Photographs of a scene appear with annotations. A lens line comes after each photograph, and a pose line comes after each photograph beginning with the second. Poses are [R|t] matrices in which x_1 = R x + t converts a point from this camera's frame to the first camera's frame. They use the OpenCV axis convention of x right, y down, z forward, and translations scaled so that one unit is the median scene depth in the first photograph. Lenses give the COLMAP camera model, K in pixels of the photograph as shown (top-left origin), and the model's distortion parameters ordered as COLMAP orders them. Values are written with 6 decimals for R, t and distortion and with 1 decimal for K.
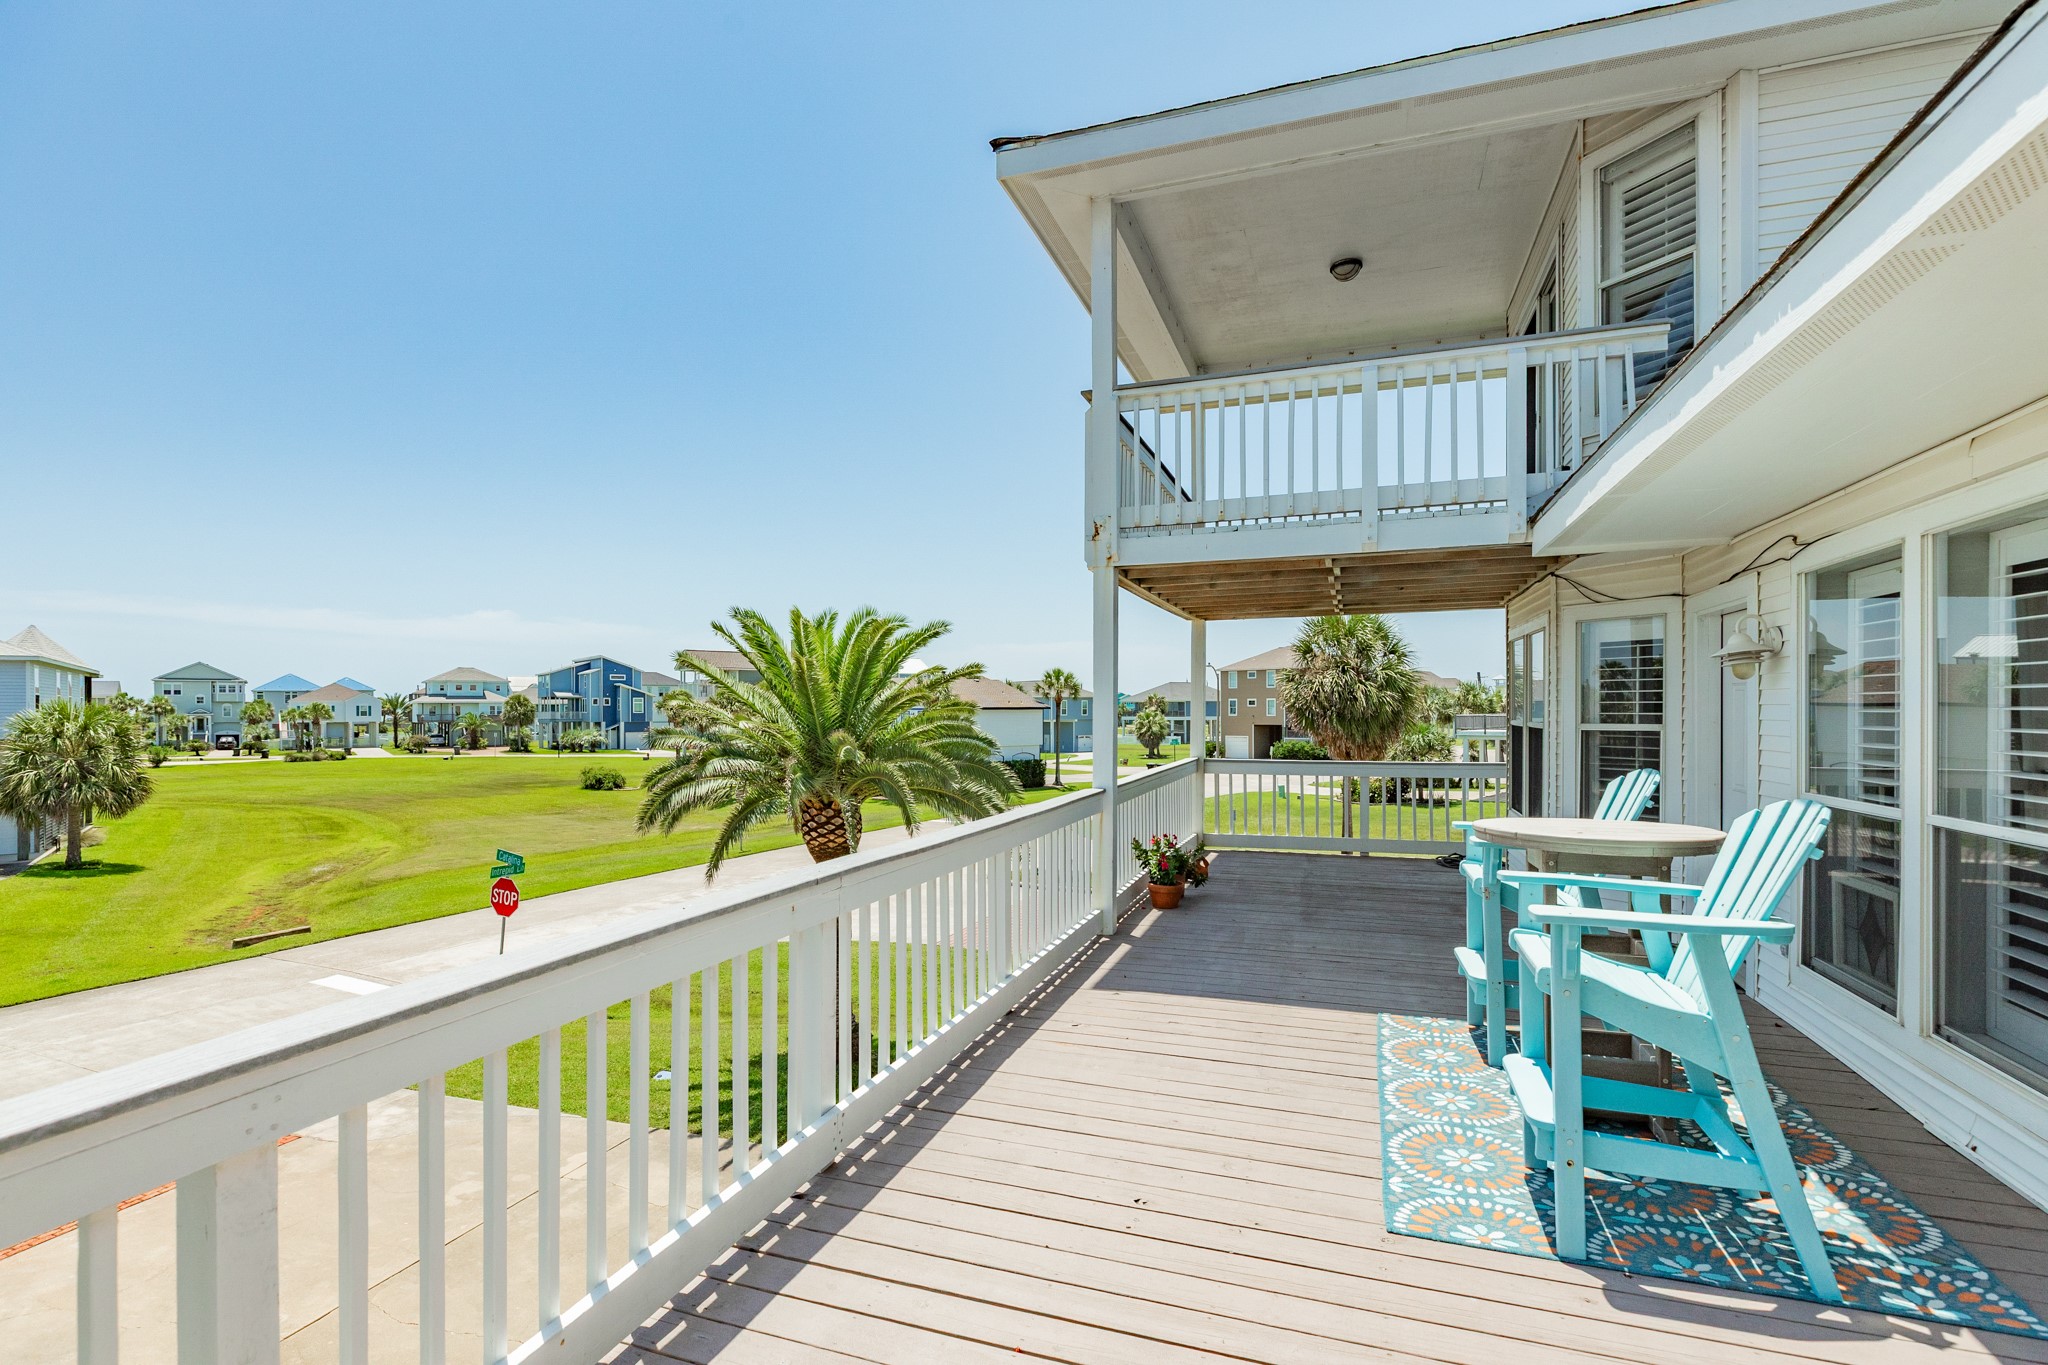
lens RADIAL K [[980.4, 0, 1005.2], [0, 980.4, 710.9], [0, 0, 1]] dist [-0.001935, 0.002023]
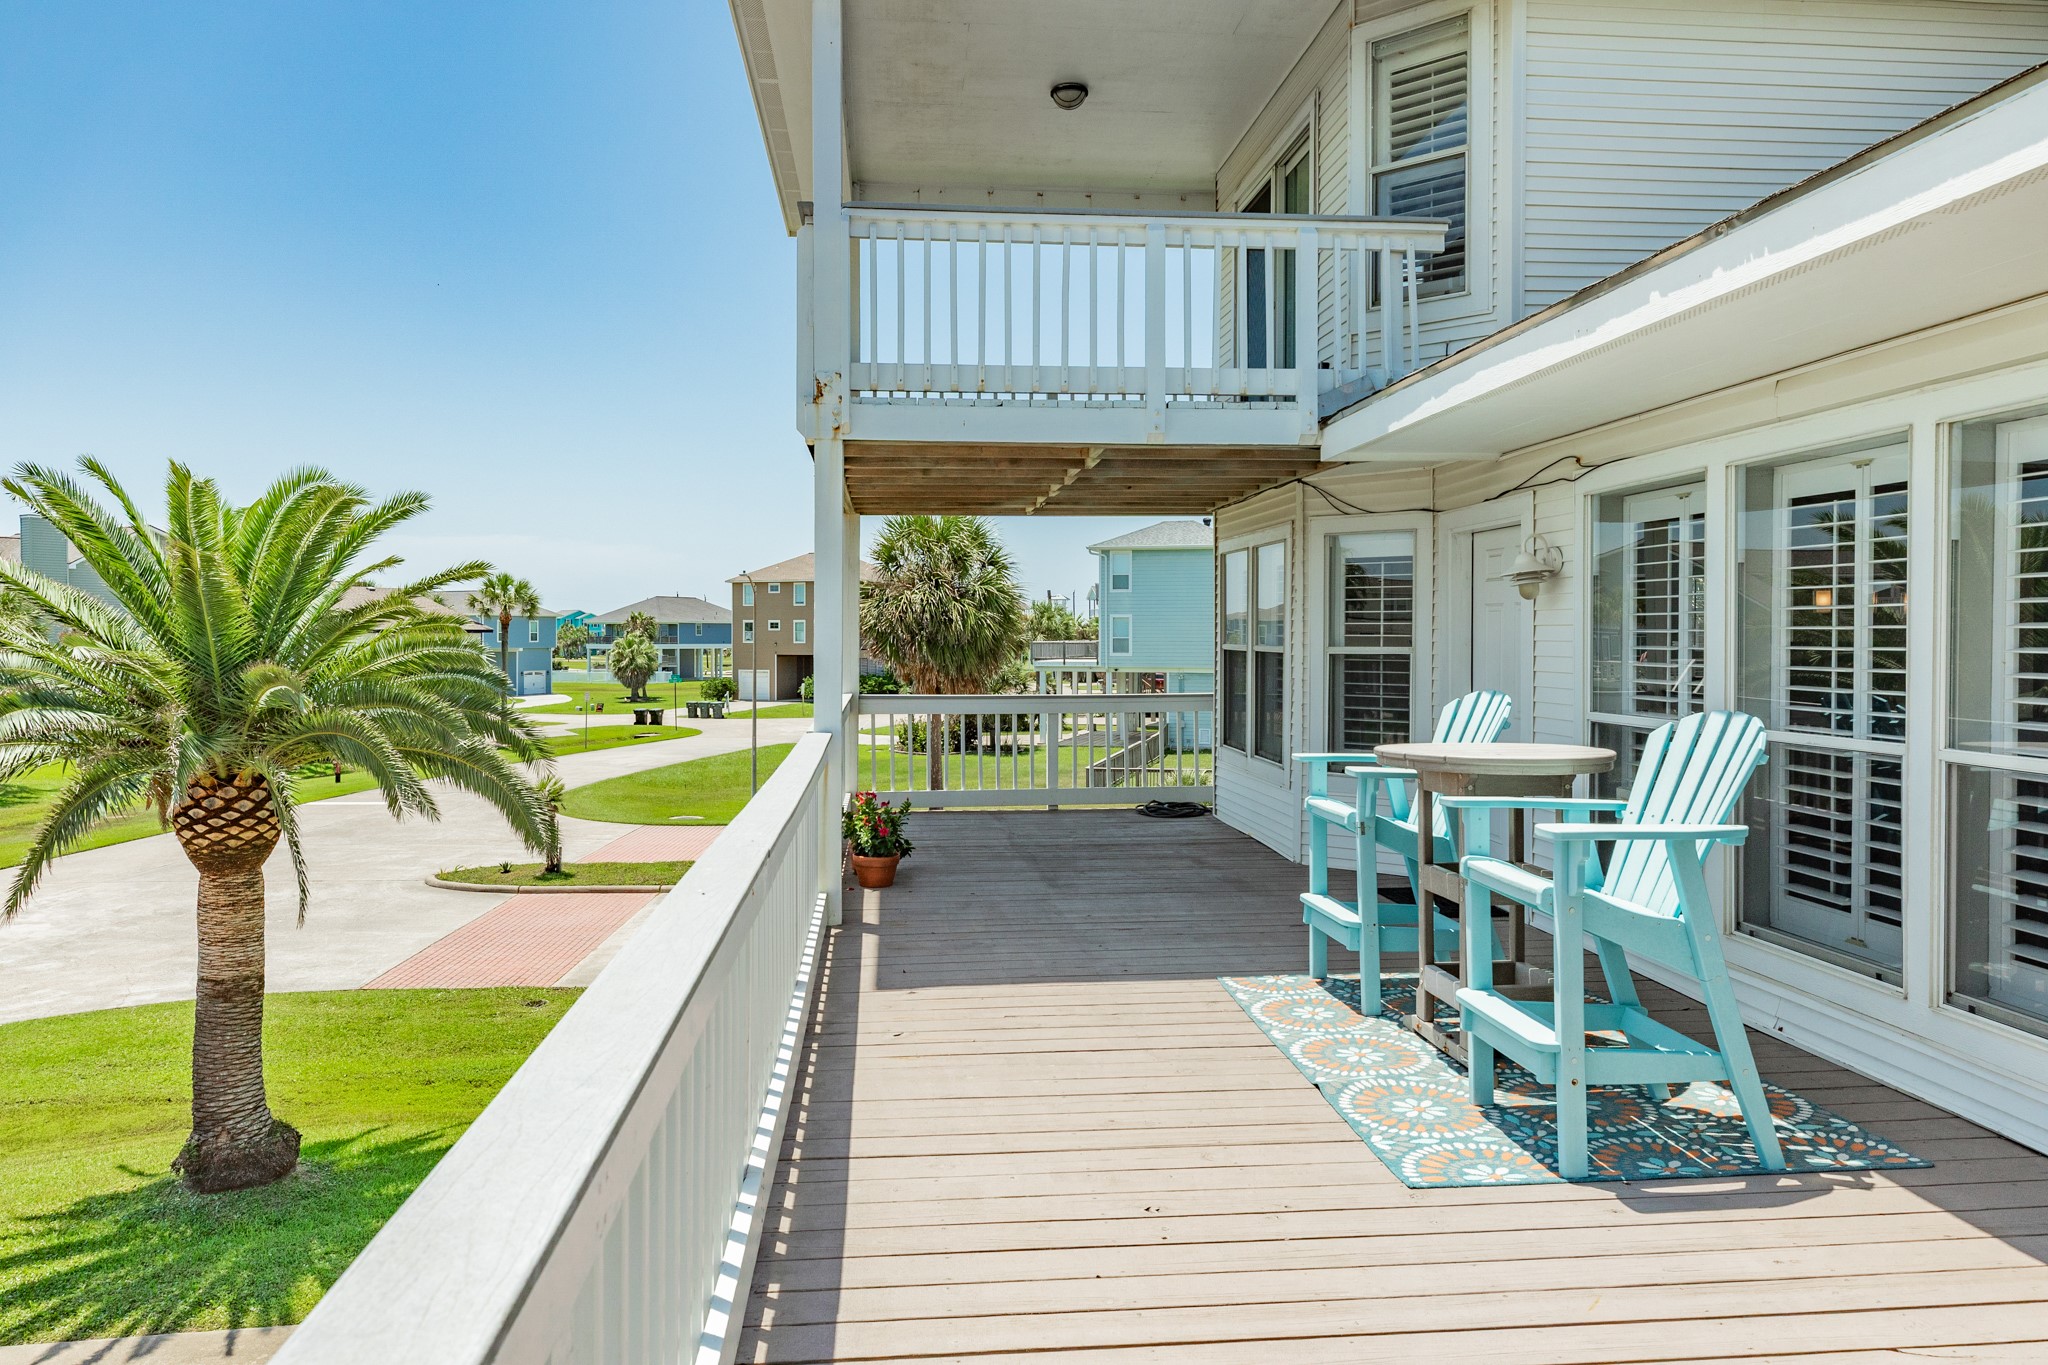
lens RADIAL K [[1327.4, 0, 1023.5], [0, 1327.4, 641.8], [0, 0, 1]] dist [0.020485, -0.004373]
pose [[0.901312, 0.001851, 0.433165, -0.186841], [-0.003426, 0.999990, 0.002855, 0.005271], [-0.433156, -0.004057, 0.901310, 0.009726]]
